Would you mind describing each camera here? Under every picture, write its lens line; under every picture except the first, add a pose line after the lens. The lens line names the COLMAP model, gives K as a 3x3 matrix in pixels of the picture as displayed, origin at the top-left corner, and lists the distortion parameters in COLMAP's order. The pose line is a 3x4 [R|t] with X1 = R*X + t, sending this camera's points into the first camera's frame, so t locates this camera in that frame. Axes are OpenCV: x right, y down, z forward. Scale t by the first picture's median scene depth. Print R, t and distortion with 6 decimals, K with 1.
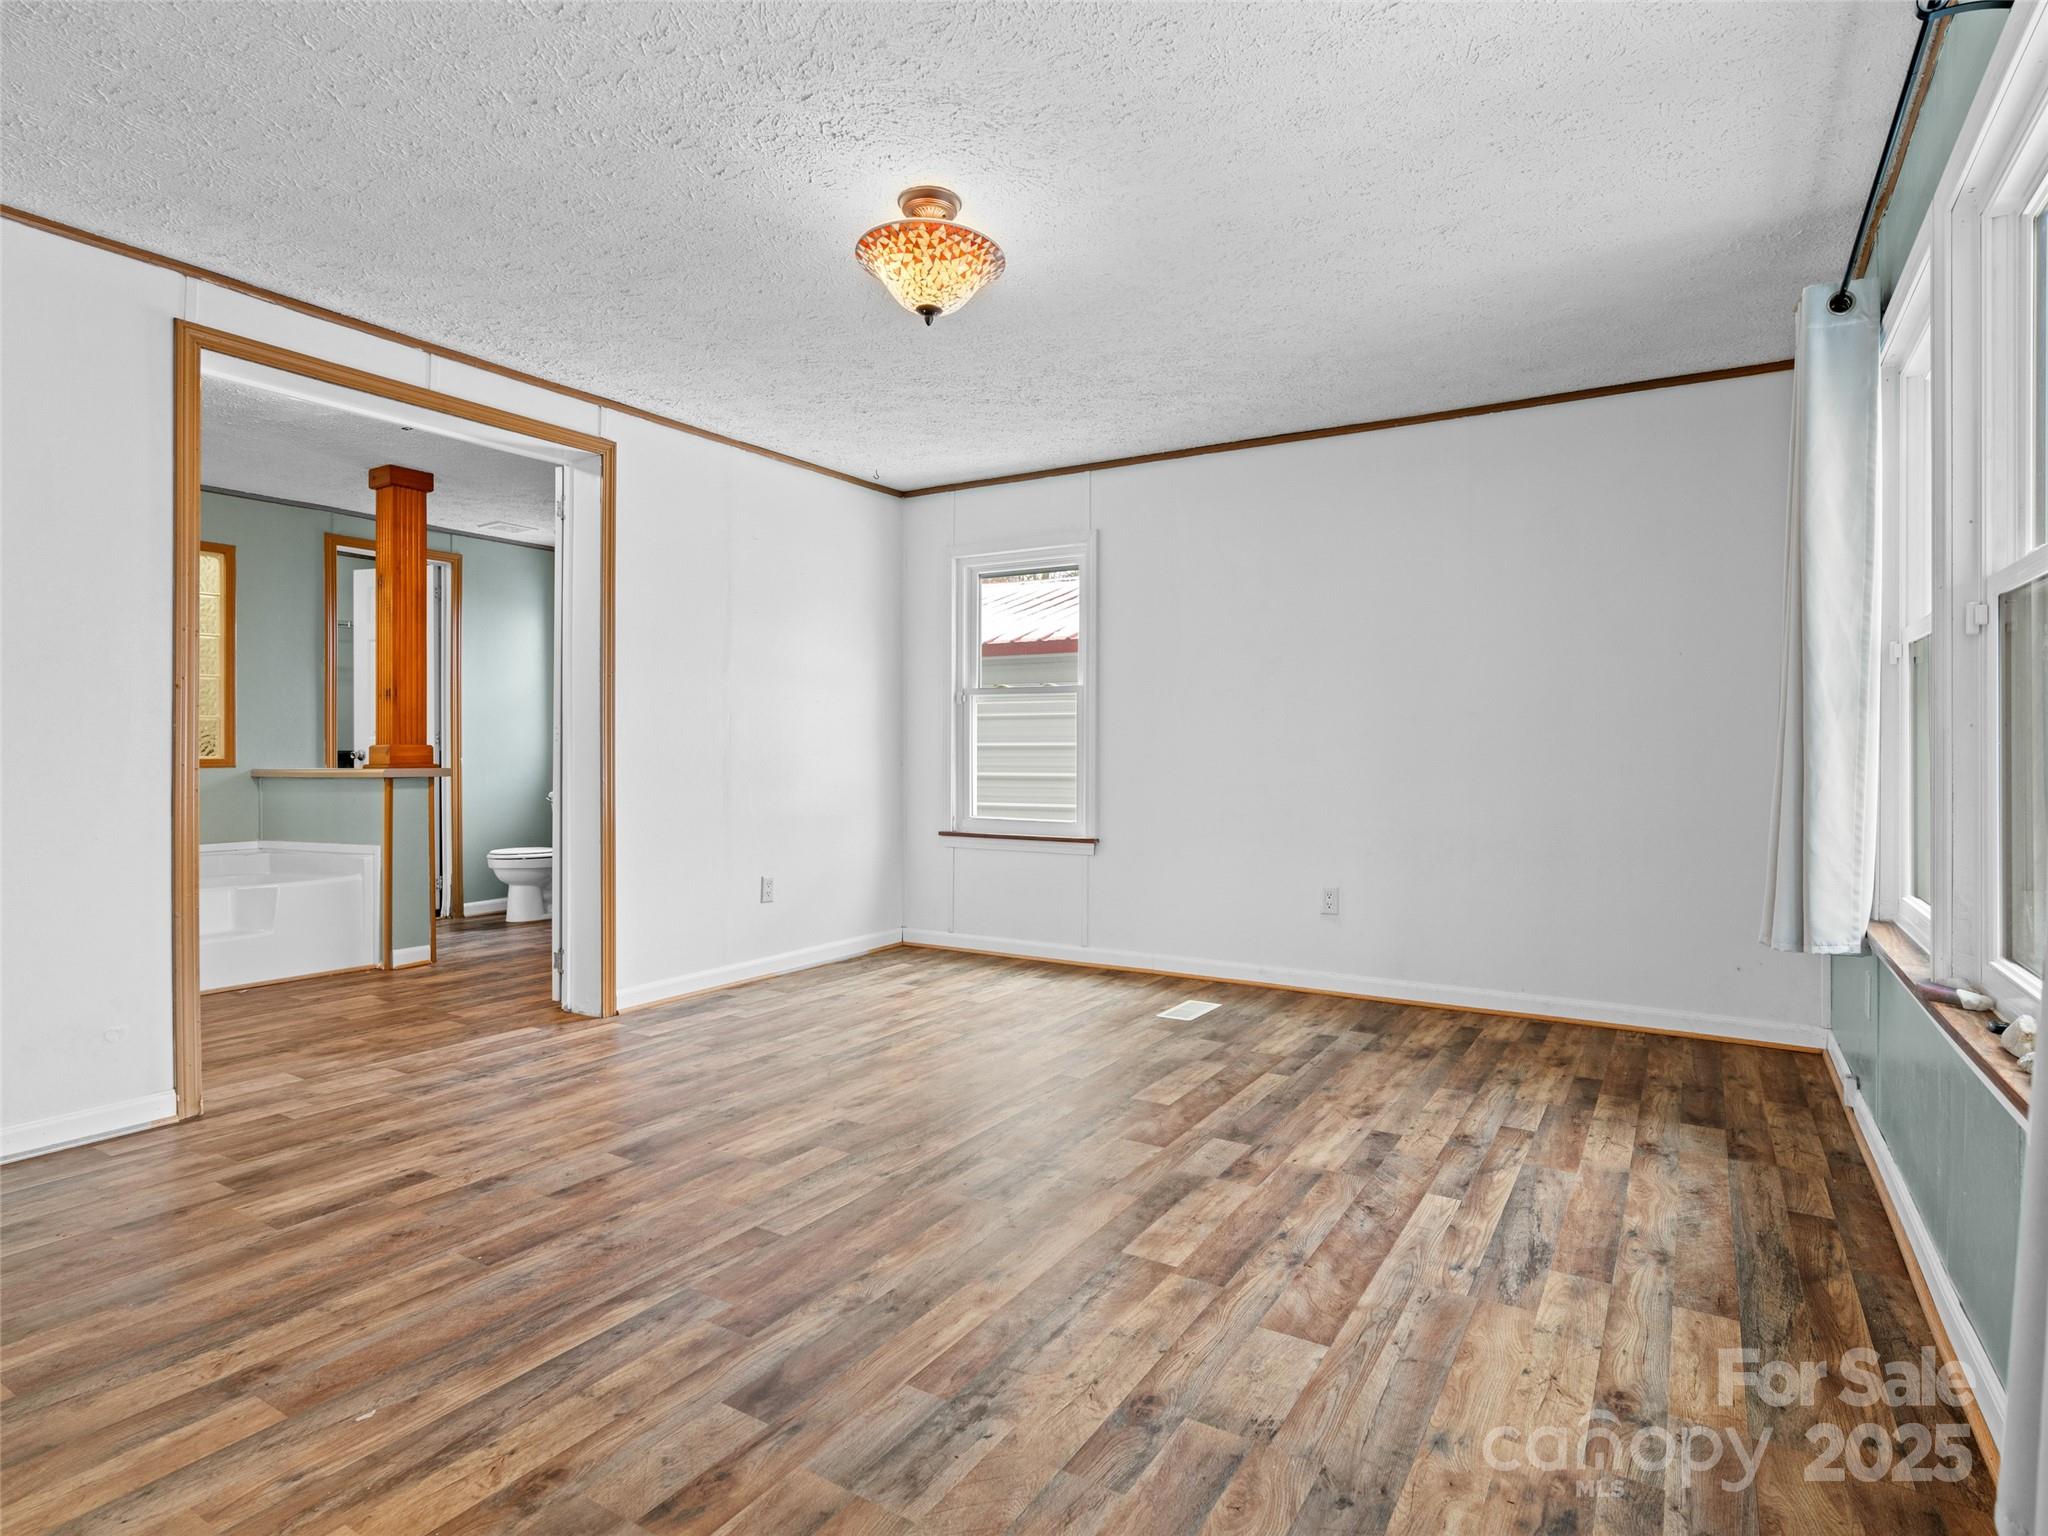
lens RADIAL K [[1038.6, 0, 1023.0], [0, 1038.6, 762.0], [0, 0, 1]] dist [-0.008112, 0.001757]
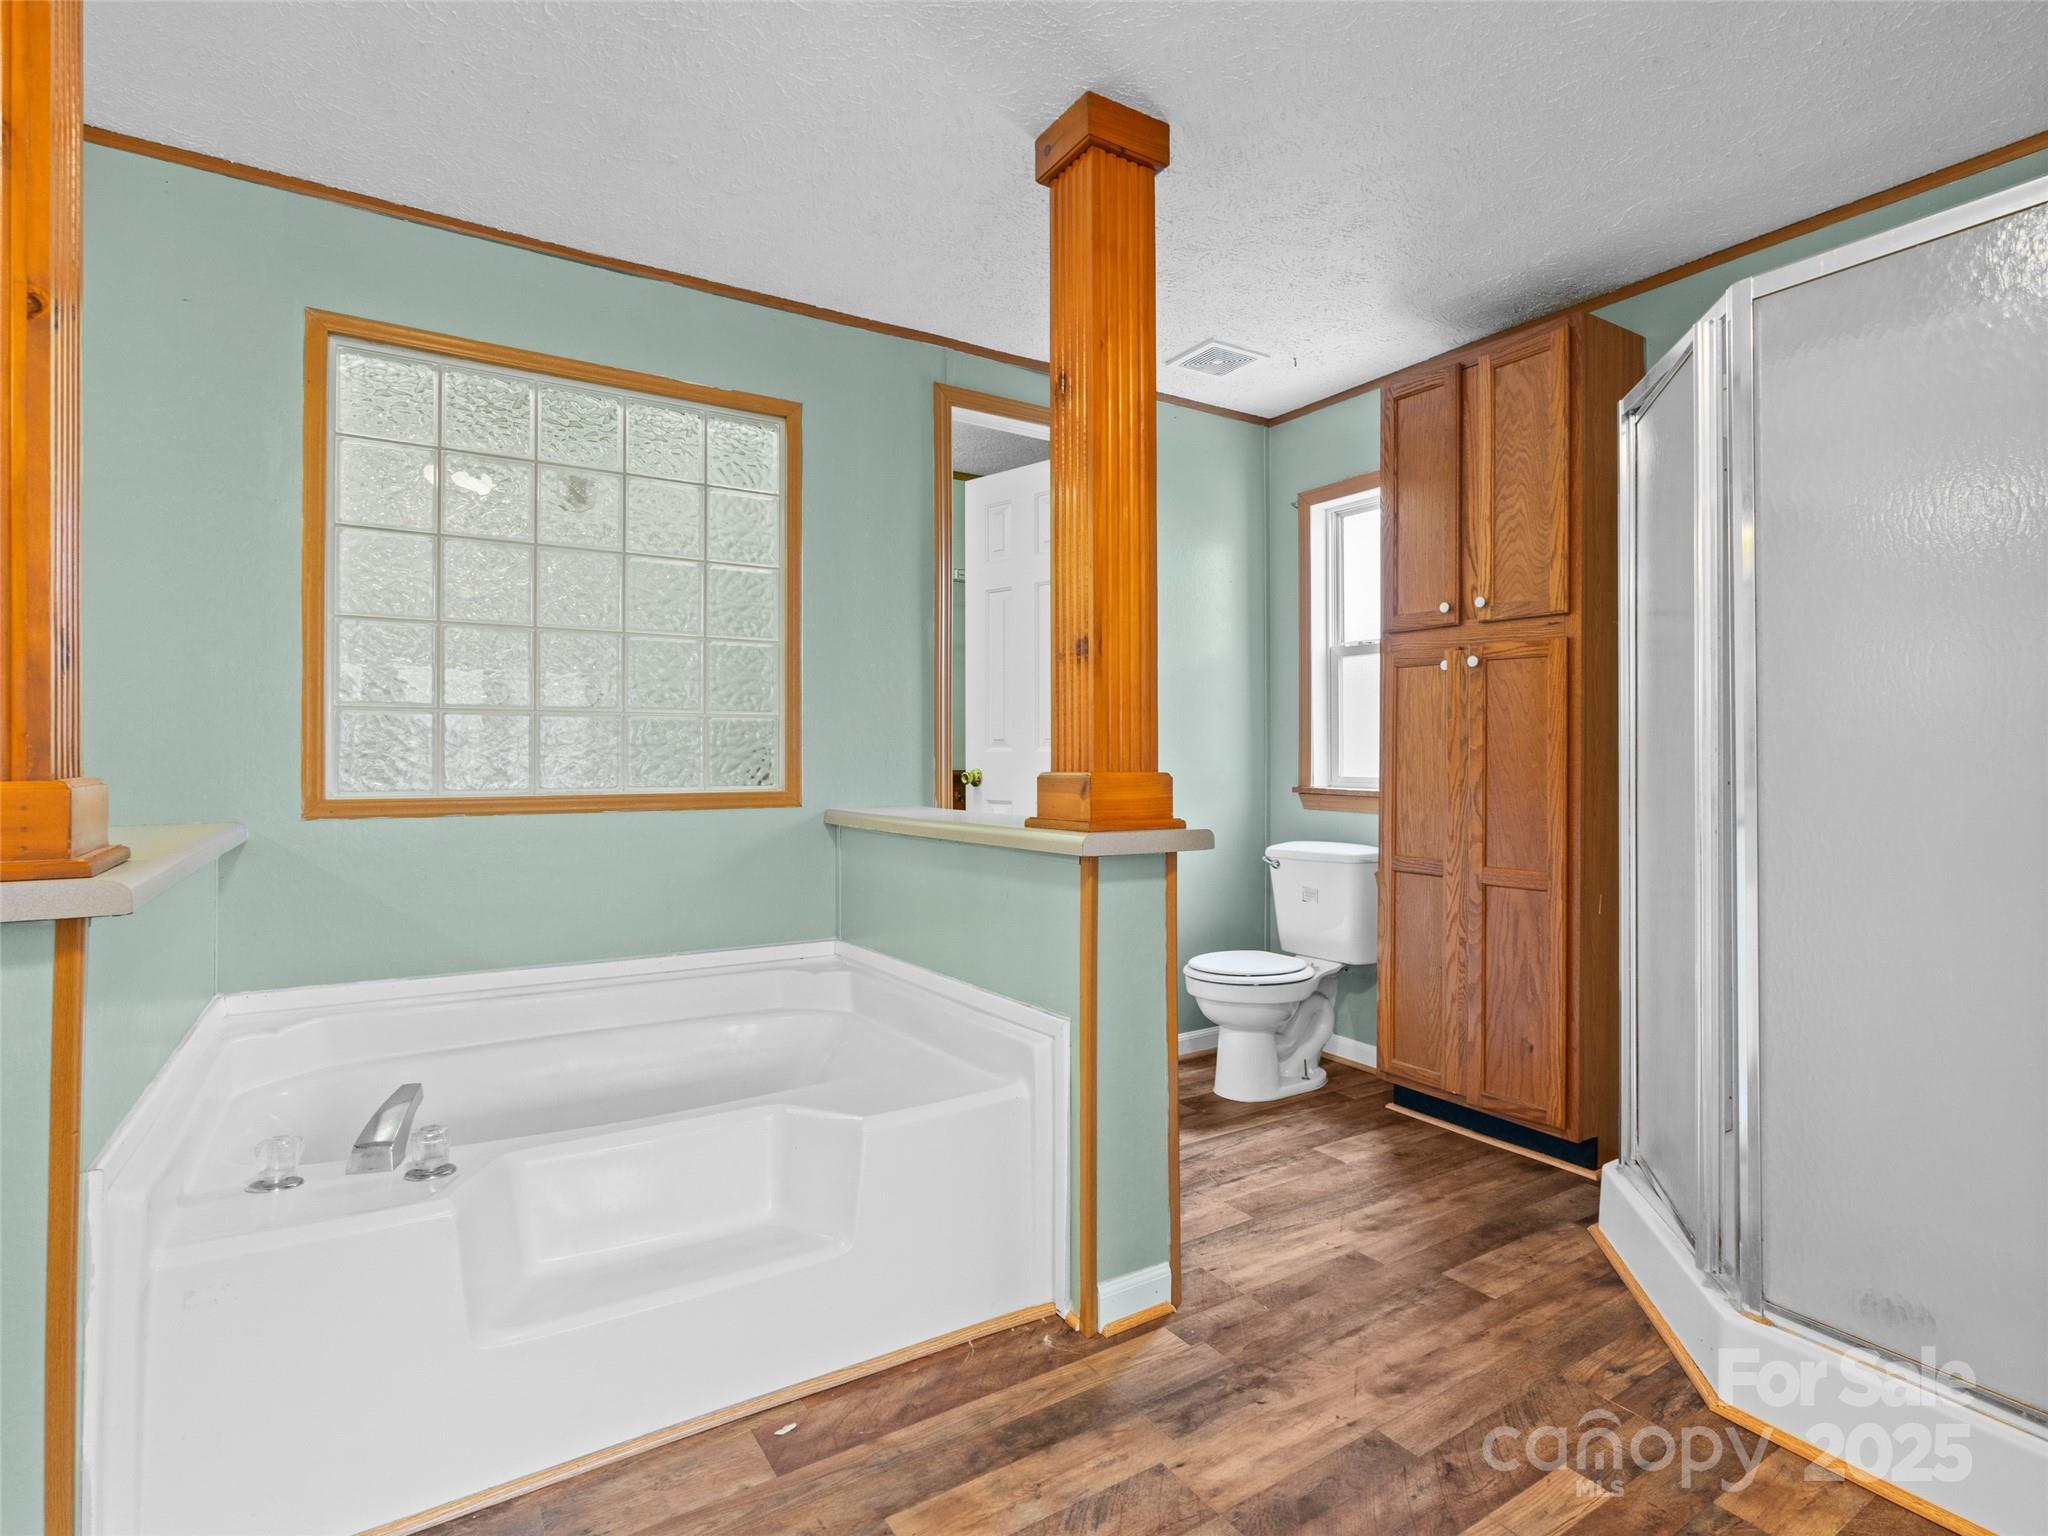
lens RADIAL K [[1038.6, 0, 1023.0], [0, 1038.6, 762.0], [0, 0, 1]] dist [-0.008112, 0.001757]
pose [[0.888771, 0.000930, -0.458351, -1.045624], [-0.002135, 0.999995, -0.002112, -0.046774], [0.458347, 0.002856, 0.888769, 1.461621]]
